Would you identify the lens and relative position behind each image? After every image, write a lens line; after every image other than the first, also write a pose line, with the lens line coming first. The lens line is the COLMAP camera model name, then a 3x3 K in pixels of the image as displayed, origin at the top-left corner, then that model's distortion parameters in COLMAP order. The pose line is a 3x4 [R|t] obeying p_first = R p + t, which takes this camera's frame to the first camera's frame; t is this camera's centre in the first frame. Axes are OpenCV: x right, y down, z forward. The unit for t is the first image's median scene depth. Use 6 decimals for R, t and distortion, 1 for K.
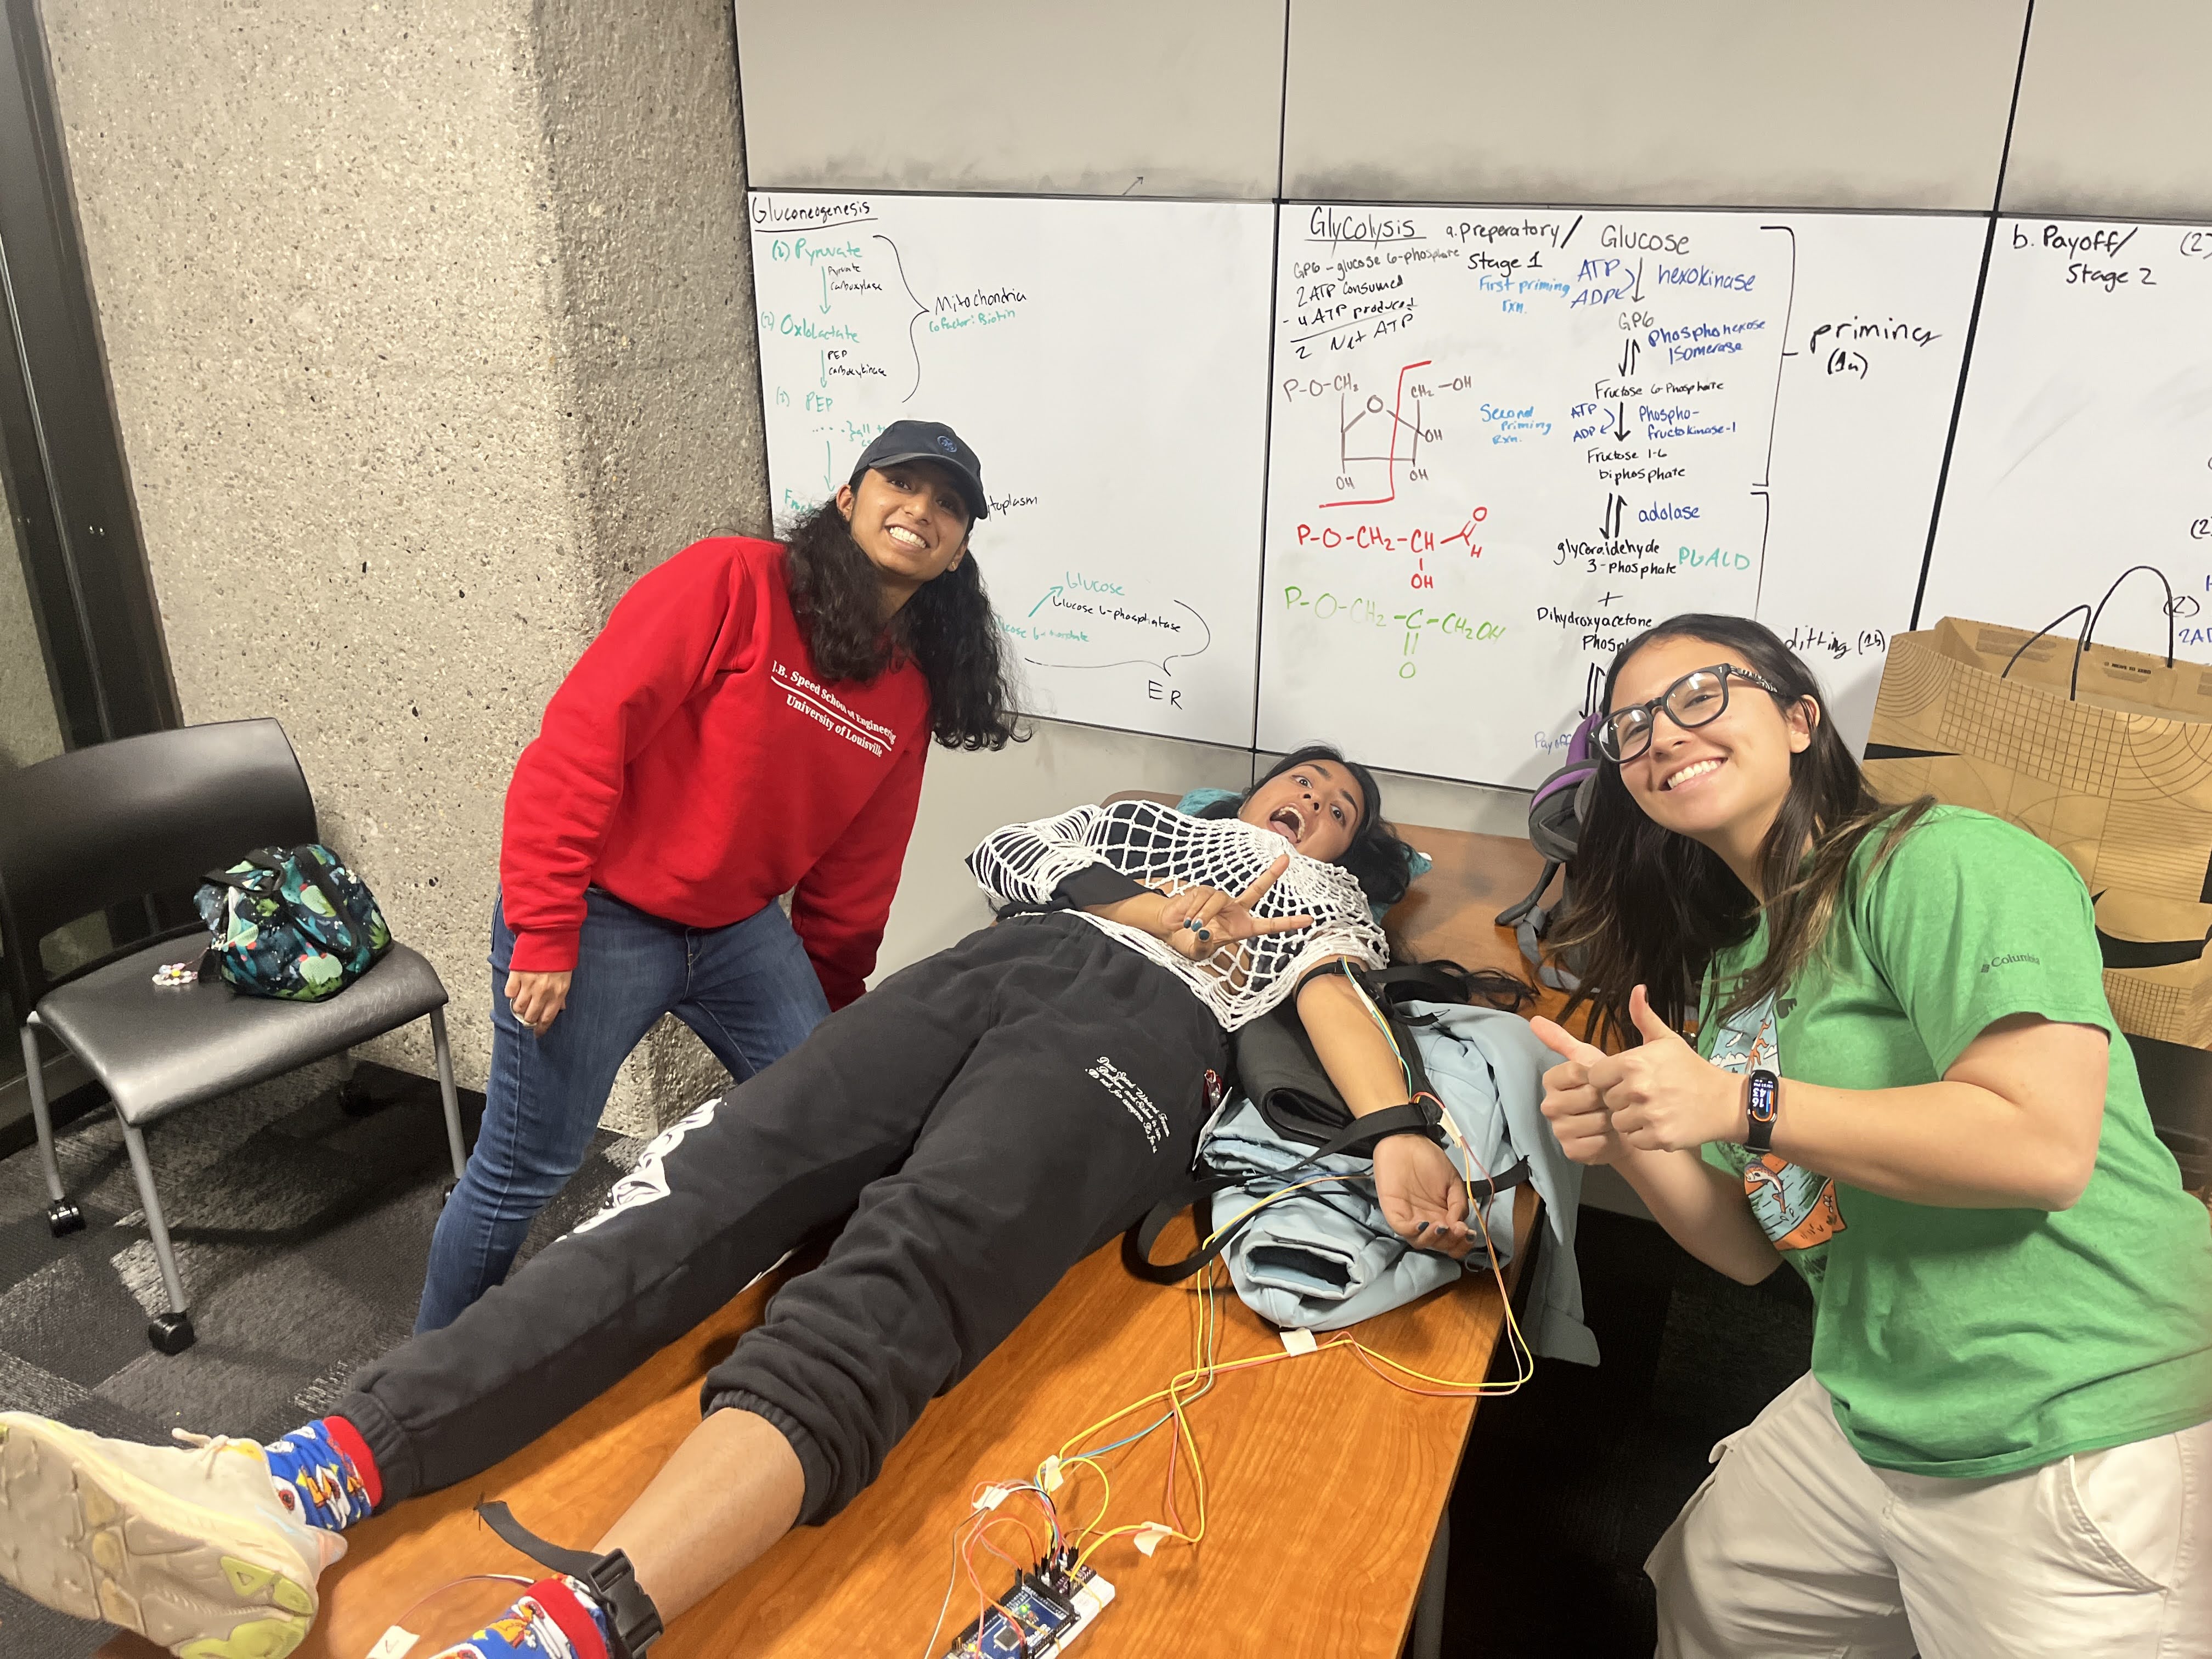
lens RADIAL K [[1667.2, 0, 1106.0], [0, 1667.2, 829.5], [0, 0, 1]] dist [-0.003233, -0.044327]
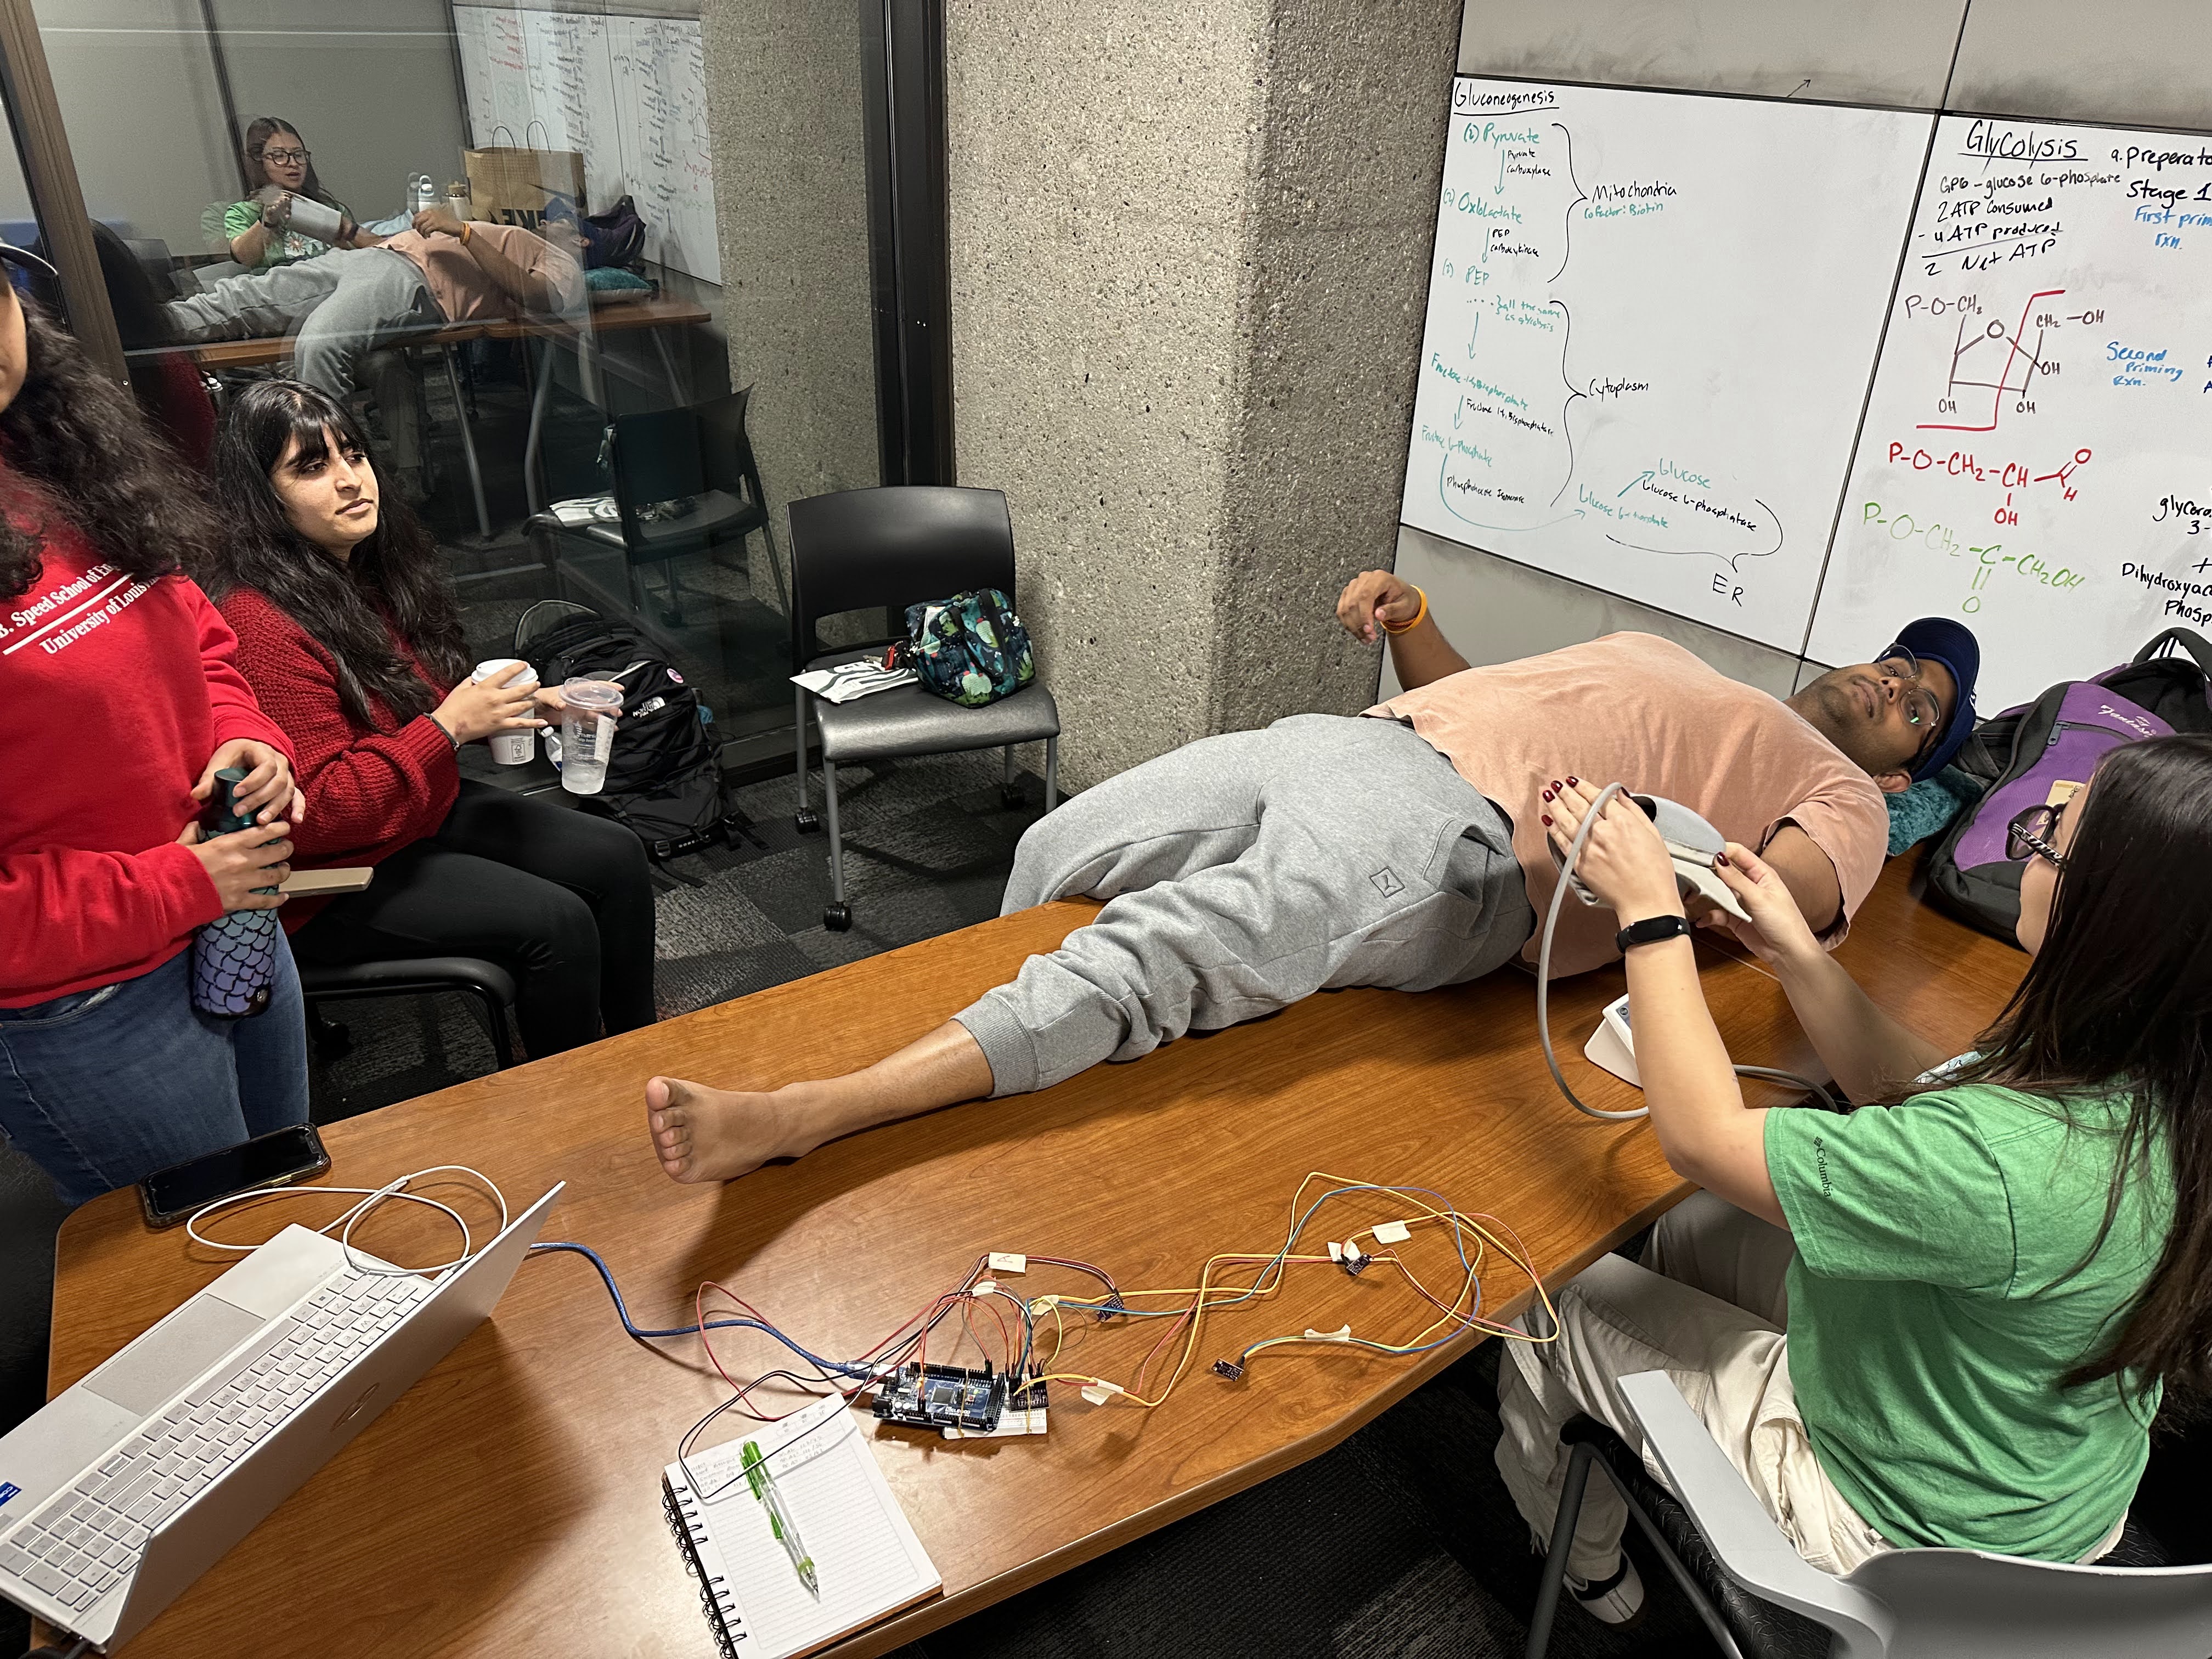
lens RADIAL K [[1516.8, 0, 1106.0], [0, 1516.8, 829.5], [0, 0, 1]] dist [-0.053350, 0.011413]
pose [[0.886728, 0.233358, -0.399072, 0.107378], [-0.192552, 0.971236, 0.140087, 0.008809], [0.420283, -0.047377, 0.906155, -0.023506]]
